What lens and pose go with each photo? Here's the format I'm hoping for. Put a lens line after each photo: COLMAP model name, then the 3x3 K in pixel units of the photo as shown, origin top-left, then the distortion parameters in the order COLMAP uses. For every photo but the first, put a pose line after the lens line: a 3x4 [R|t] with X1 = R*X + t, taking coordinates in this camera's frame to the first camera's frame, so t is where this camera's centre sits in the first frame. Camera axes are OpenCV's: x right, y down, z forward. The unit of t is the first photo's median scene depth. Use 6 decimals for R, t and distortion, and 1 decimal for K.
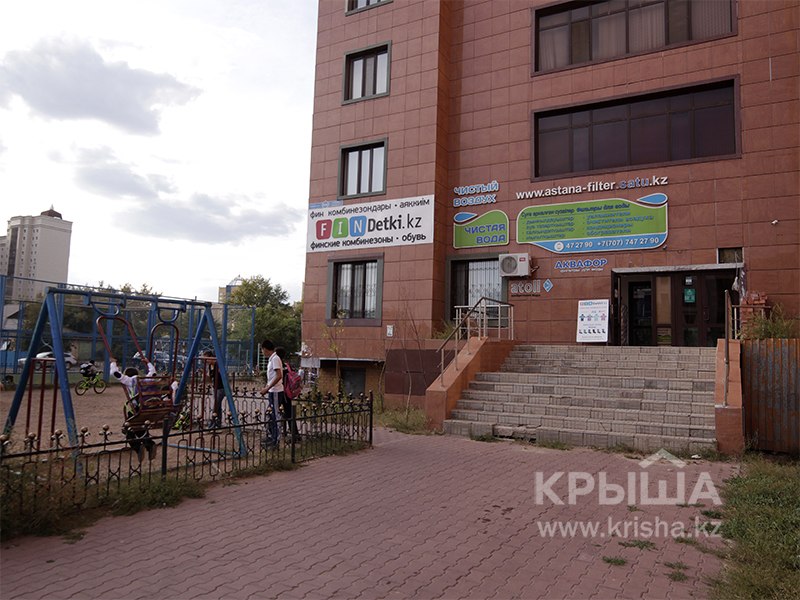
lens RADIAL K [[589.6, 0, 400.0], [0, 589.6, 300.0], [0, 0, 1]] dist [-0.060176, 0.057473]
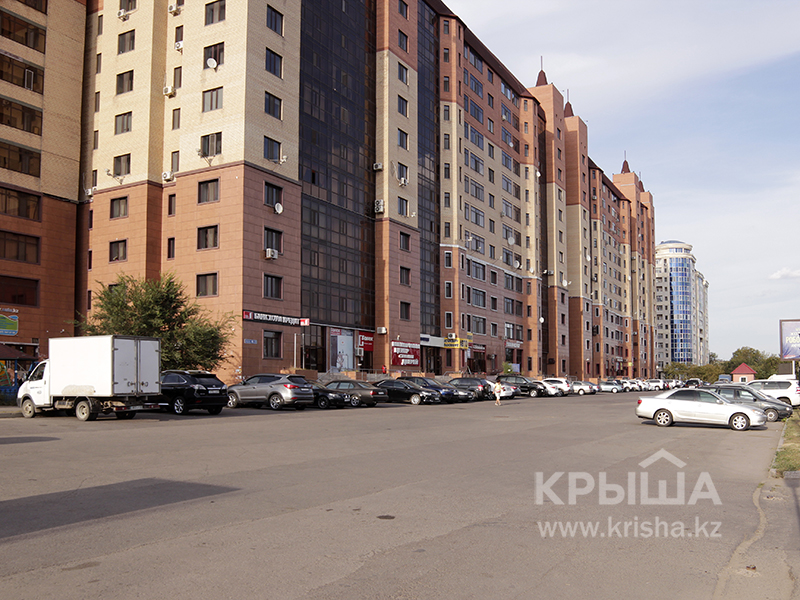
lens RADIAL K [[723.0, 0, 435.0], [0, 723.0, 356.6], [0, 0, 1]] dist [-0.087934, 0.022323]
pose [[-0.053871, 0.007086, 0.998523, -2.449348], [-0.091492, 0.995734, -0.012002, -0.108323], [-0.994348, -0.092003, -0.052993, -0.668451]]
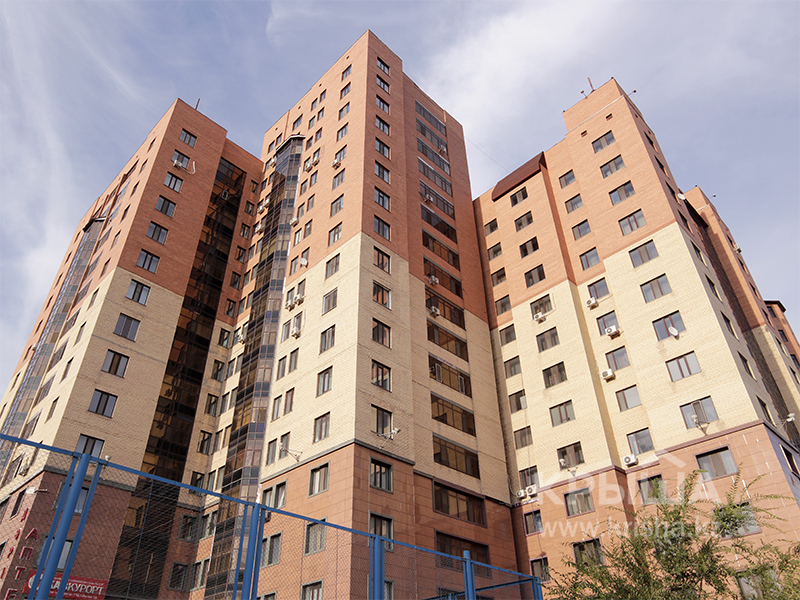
lens RADIAL K [[589.6, 0, 400.0], [0, 589.6, 300.0], [0, 0, 1]] dist [-0.060176, 0.057473]
pose [[0.267957, 0.551178, 0.790191, -1.764151], [-0.069569, 0.829113, -0.554736, -0.022150], [-0.960916, 0.093672, 0.260511, 0.483697]]
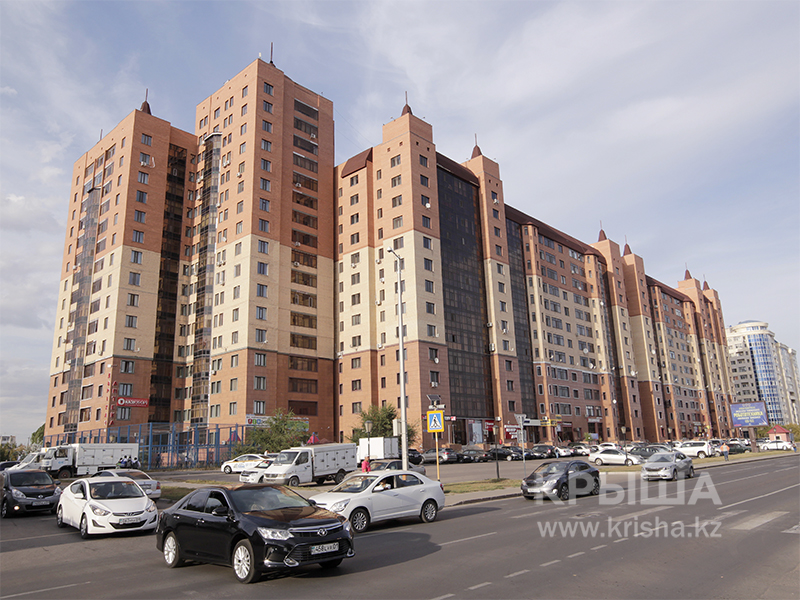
lens RADIAL K [[589.6, 0, 400.0], [0, 589.6, 300.0], [0, 0, 1]] dist [-0.060176, 0.057473]
pose [[0.224228, 0.209954, 0.951652, -3.982497], [-0.052438, 0.977702, -0.203345, -0.179598], [-0.973125, -0.004307, 0.230238, -0.906340]]
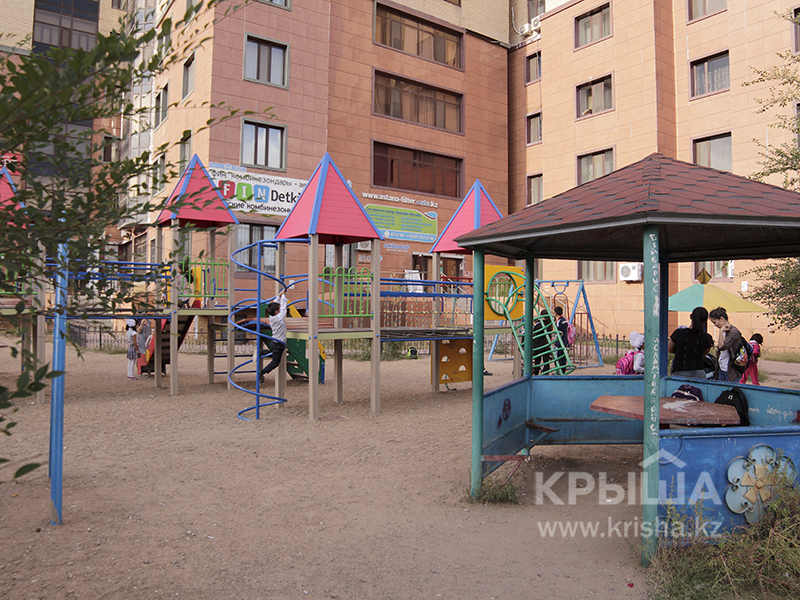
lens RADIAL K [[642.9, 0, 401.1], [0, 642.9, 269.1], [0, 0, 1]] dist [-0.078705, 0.078919]
pose [[0.425287, 0.039871, 0.904180, -1.118963], [-0.083729, 0.996478, -0.004559, 0.006231], [-0.901177, -0.073767, 0.427127, 0.199842]]
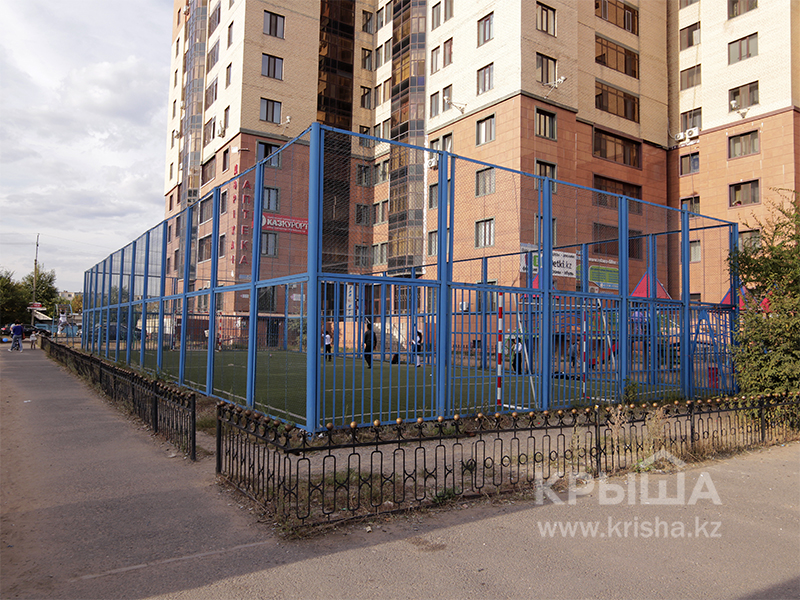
lens RADIAL K [[589.6, 0, 400.0], [0, 589.6, 300.0], [0, 0, 1]] dist [-0.060176, 0.057473]
pose [[0.460614, 0.021047, 0.887351, -1.925274], [-0.090859, 0.995585, 0.023550, -0.012875], [-0.882938, -0.091471, 0.460492, 0.556788]]
